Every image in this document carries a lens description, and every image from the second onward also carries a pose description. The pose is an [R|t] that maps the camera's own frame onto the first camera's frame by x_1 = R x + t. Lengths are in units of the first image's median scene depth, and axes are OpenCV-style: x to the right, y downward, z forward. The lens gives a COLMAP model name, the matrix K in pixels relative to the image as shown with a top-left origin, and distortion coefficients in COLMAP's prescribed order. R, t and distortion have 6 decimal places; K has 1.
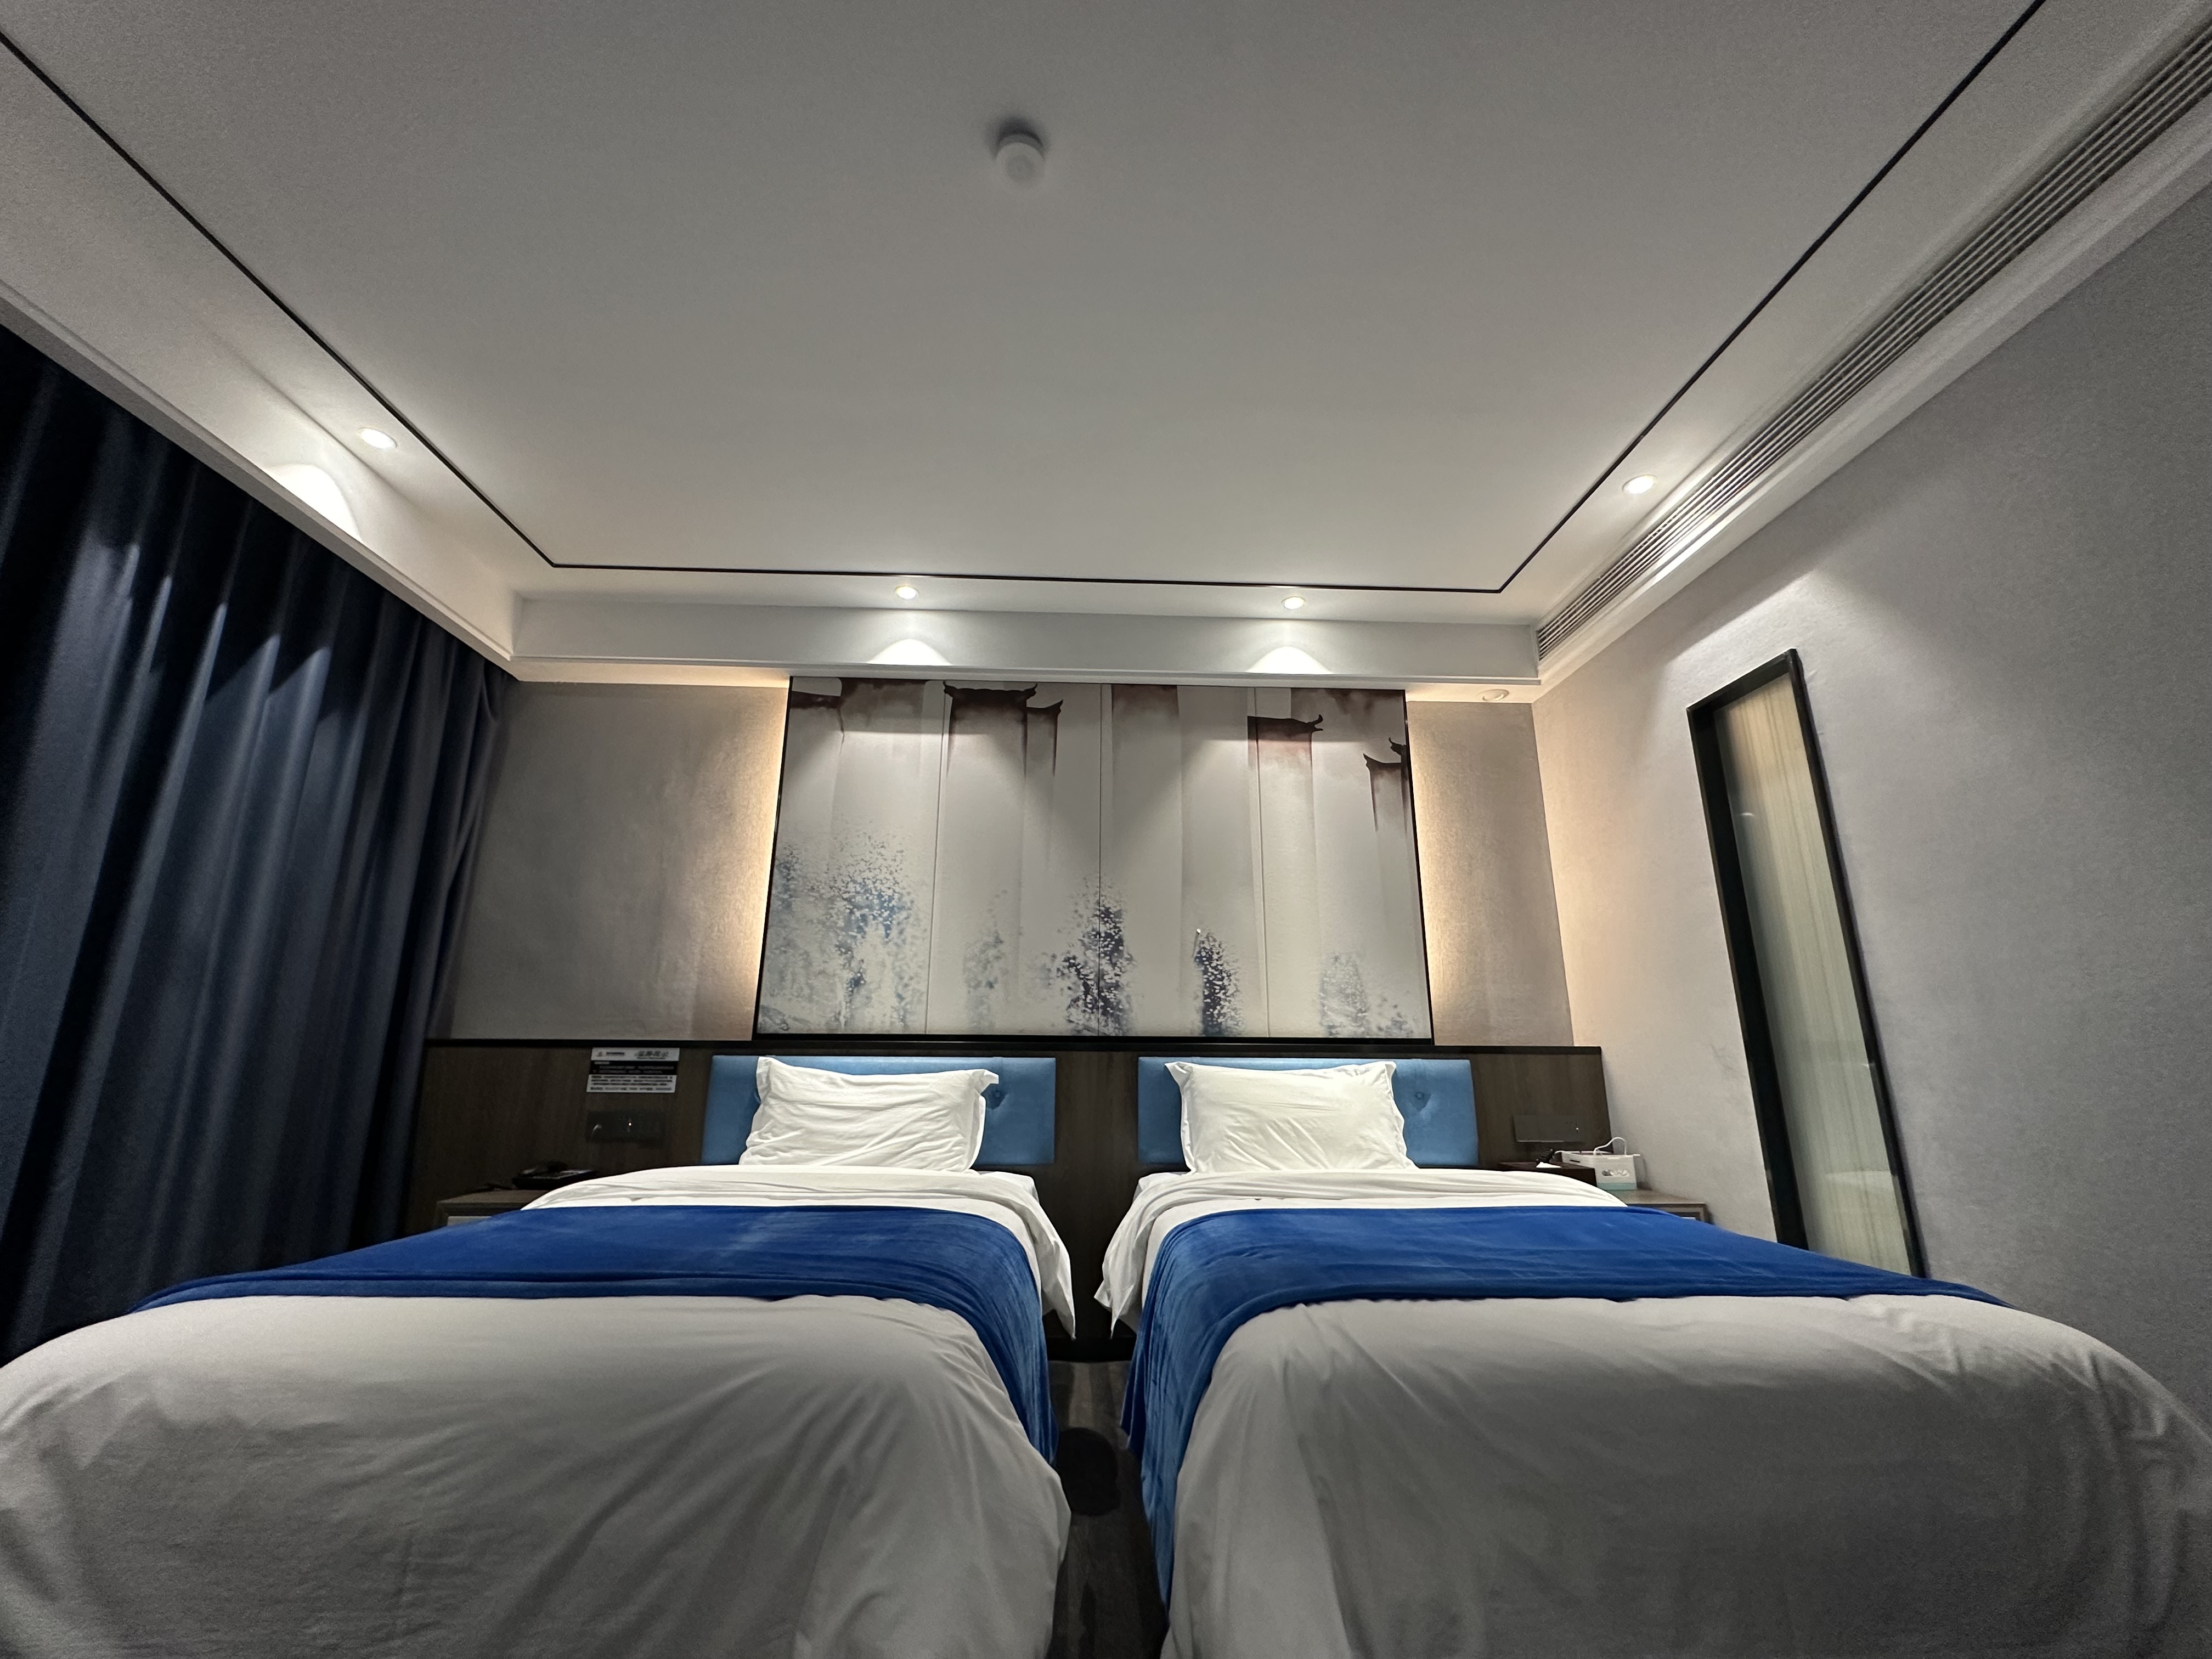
lens RADIAL K [[890.5, 0, 1104.4], [0, 890.5, 834.1], [0, 0, 1]] dist [0.002206, -0.000526]
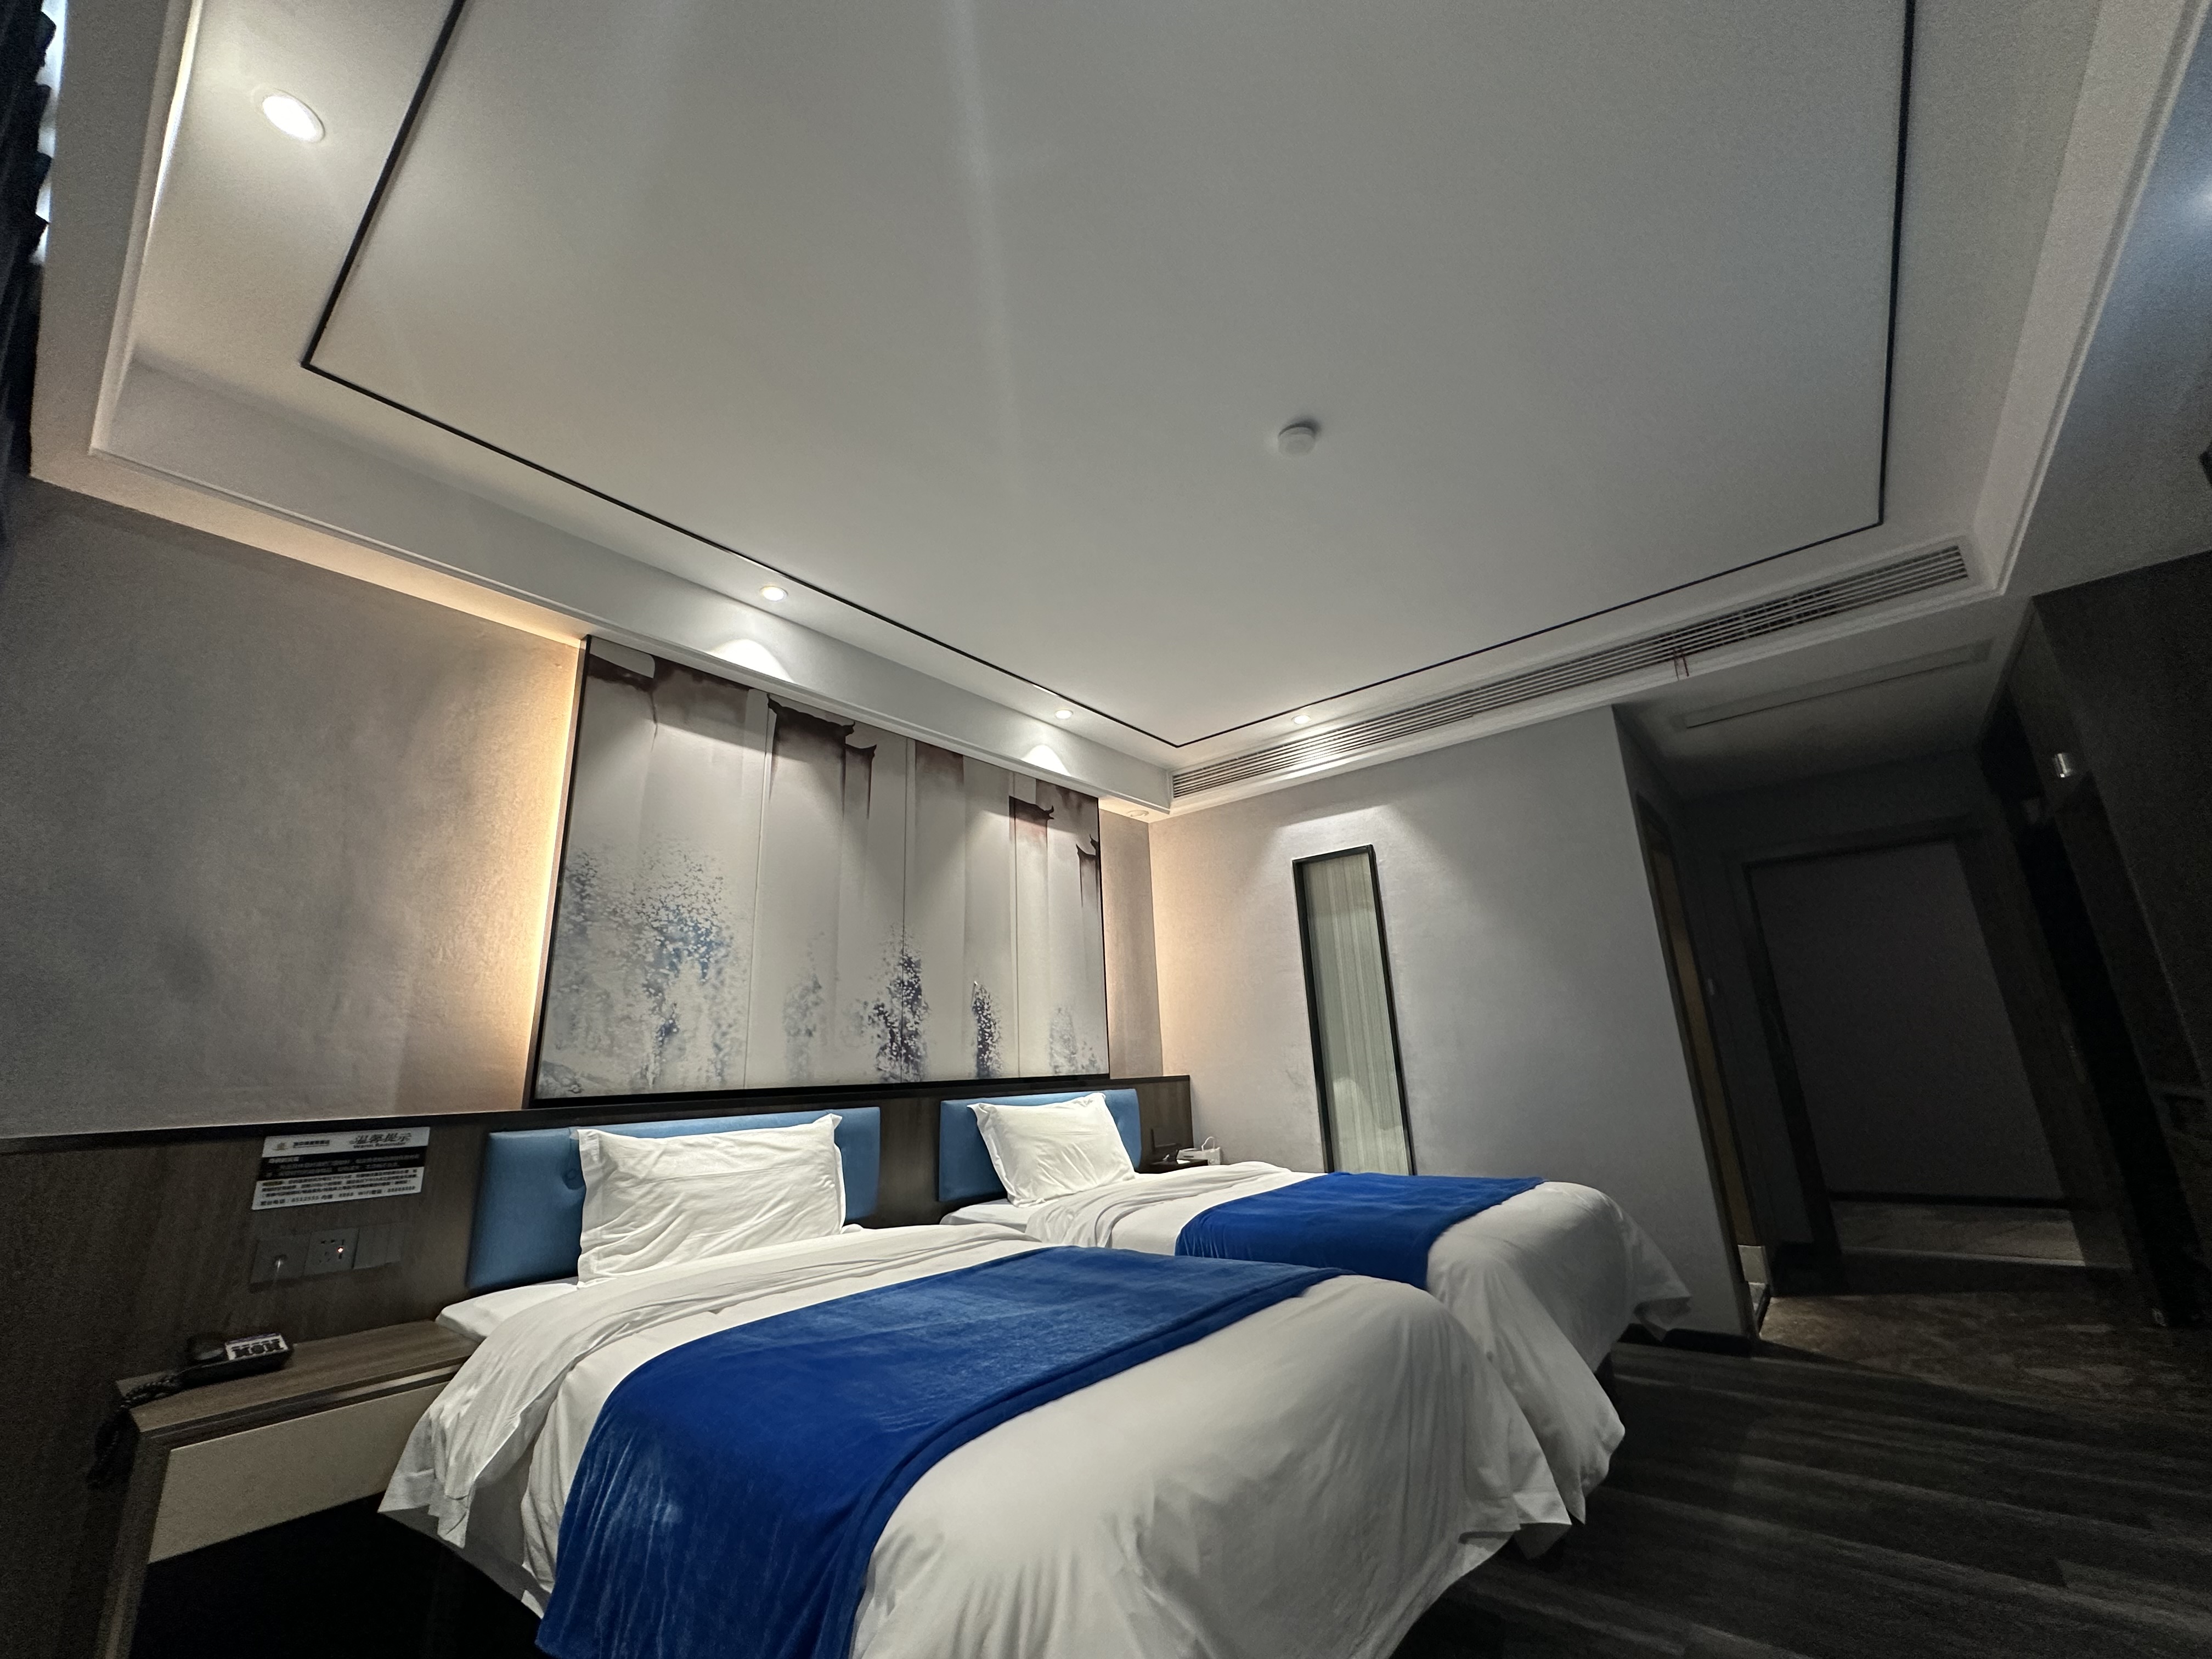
lens RADIAL K [[890.5, 0, 1106.5], [0, 890.5, 834.0], [0, 0, 1]] dist [0.002206, -0.000526]
pose [[0.661123, 0.160732, 0.732859, -0.641956], [-0.137355, 0.986204, -0.092386, 0.005577], [-0.737597, -0.039584, 0.674080, 0.140930]]
